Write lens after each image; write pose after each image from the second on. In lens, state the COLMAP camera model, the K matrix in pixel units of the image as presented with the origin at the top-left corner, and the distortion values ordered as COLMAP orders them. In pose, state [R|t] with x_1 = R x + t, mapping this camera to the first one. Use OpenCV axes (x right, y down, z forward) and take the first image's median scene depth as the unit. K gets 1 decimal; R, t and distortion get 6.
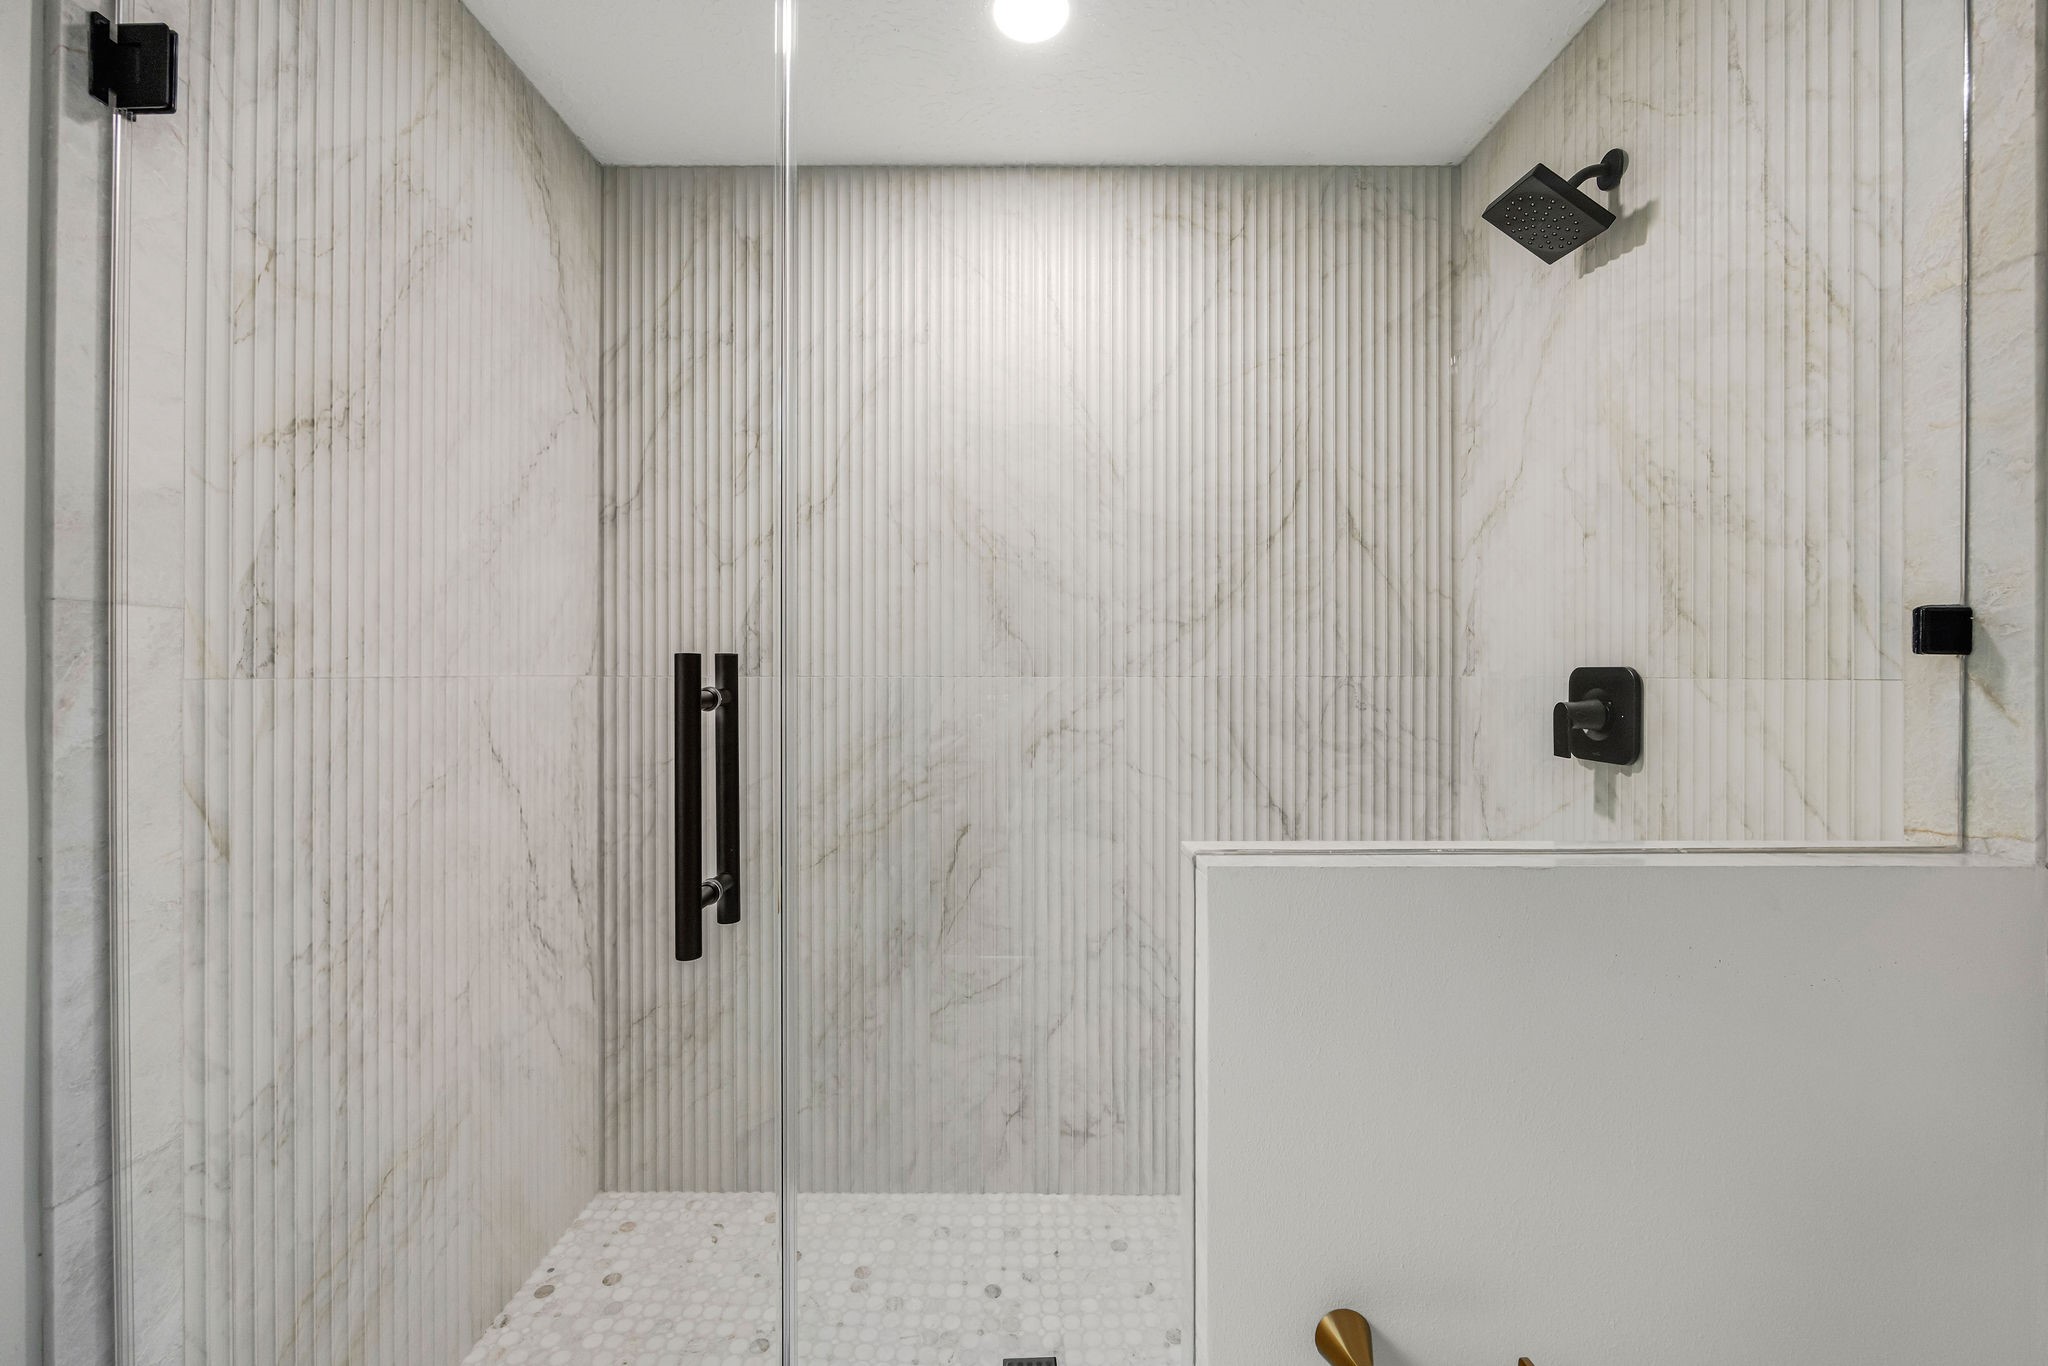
lens RADIAL K [[813.8, 0, 1007.1], [0, 813.8, 669.5], [0, 0, 1]] dist [-0.006542, 0.000593]
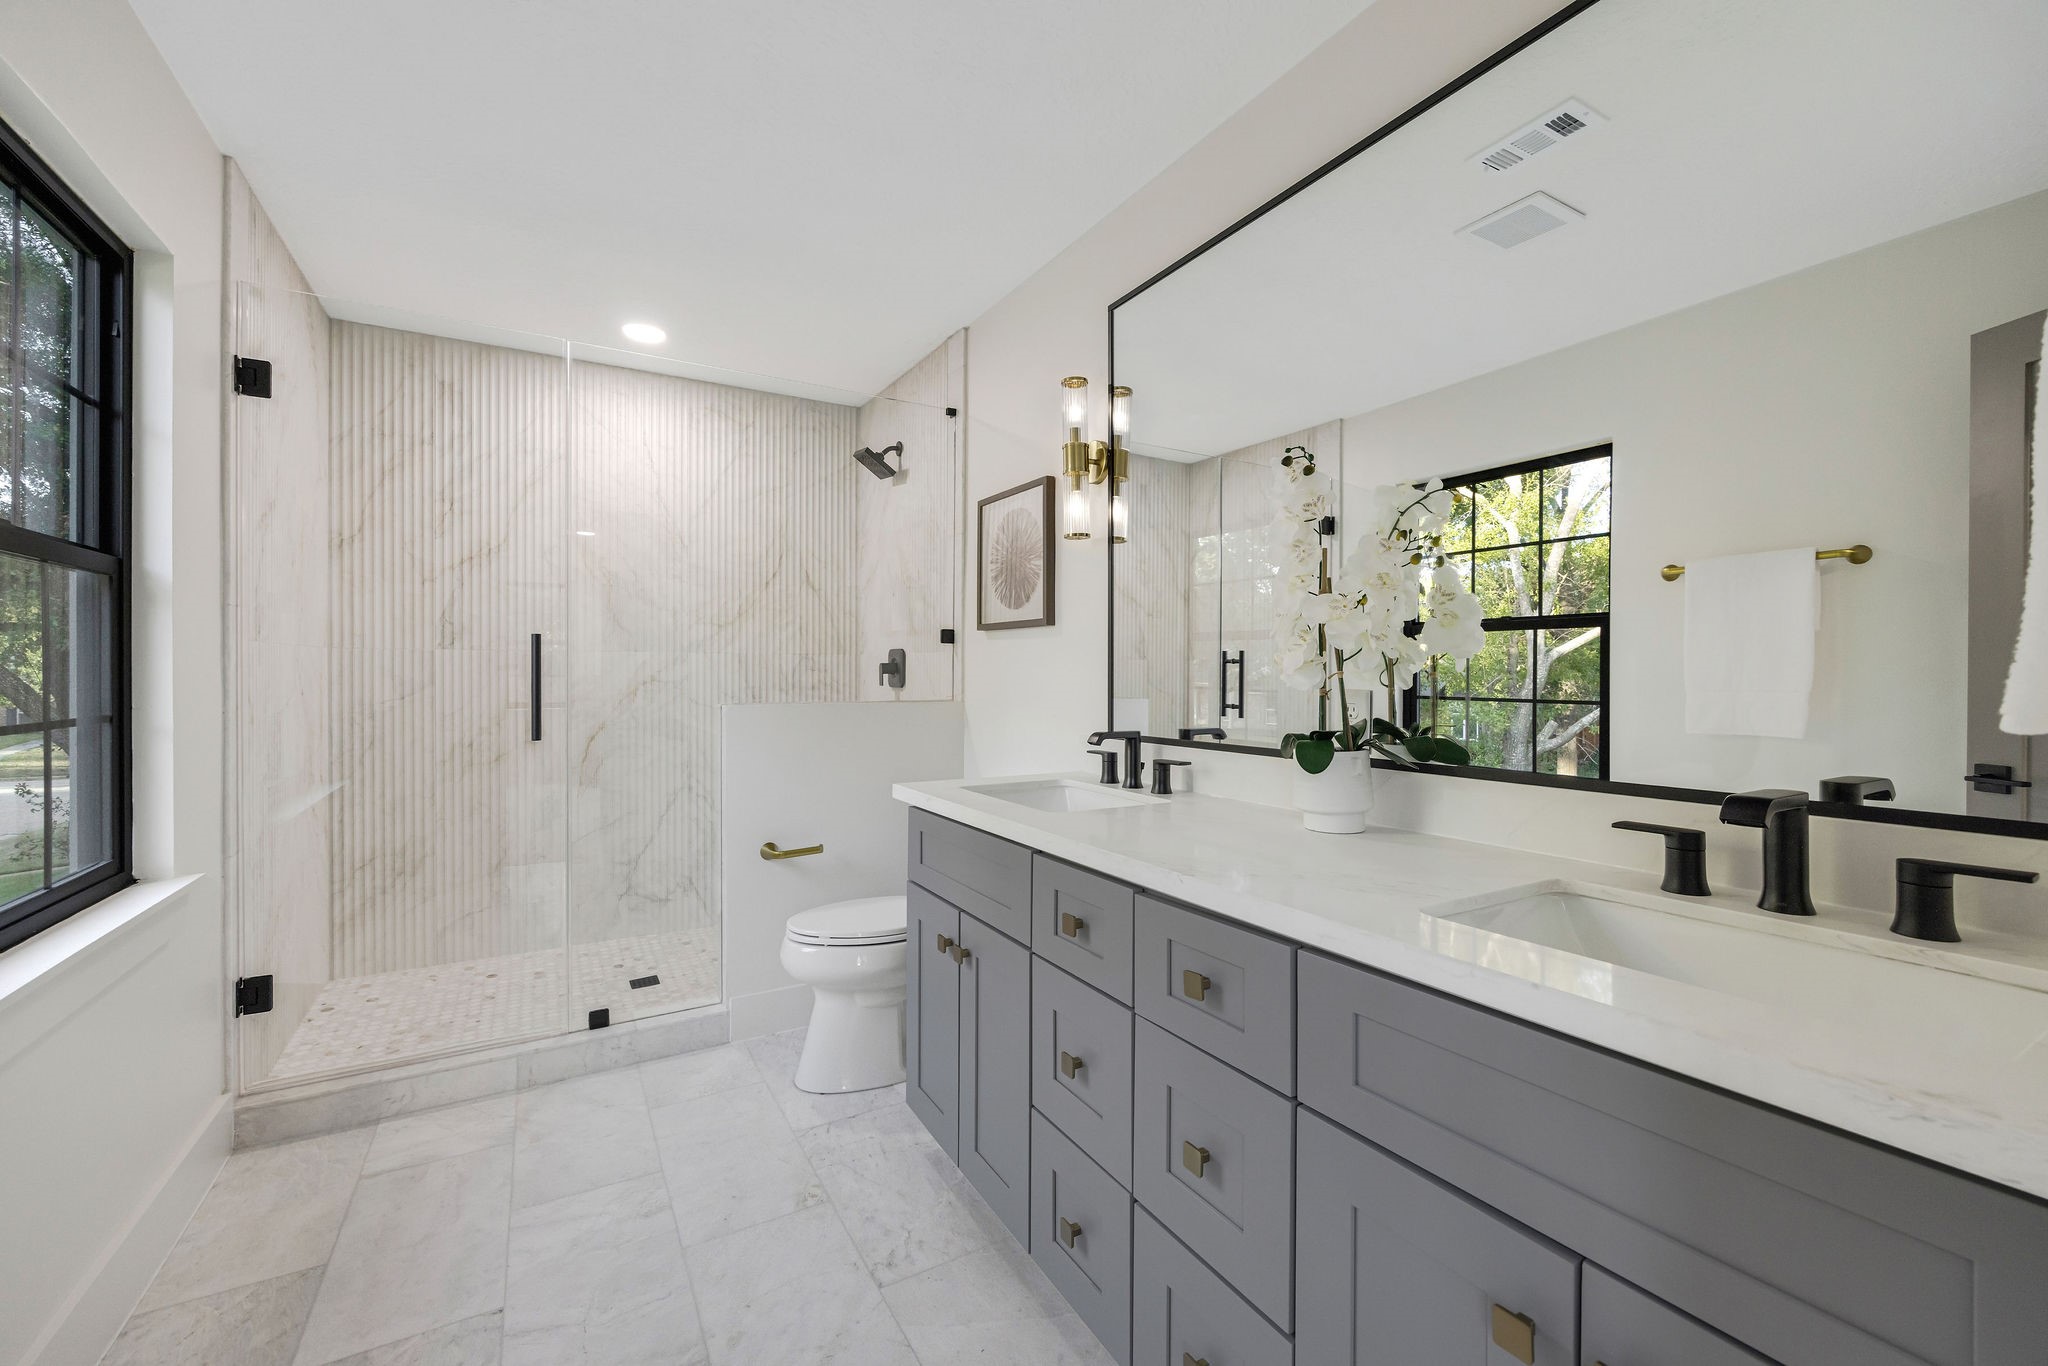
lens RADIAL K [[813.8, 0, 1016.0], [0, 813.8, 678.8], [0, 0, 1]] dist [-0.006542, 0.000593]
pose [[0.854145, -0.003539, 0.520023, -0.185763], [-0.005539, 0.999858, 0.015902, 0.035602], [-0.520006, -0.016463, 0.854004, -0.999351]]
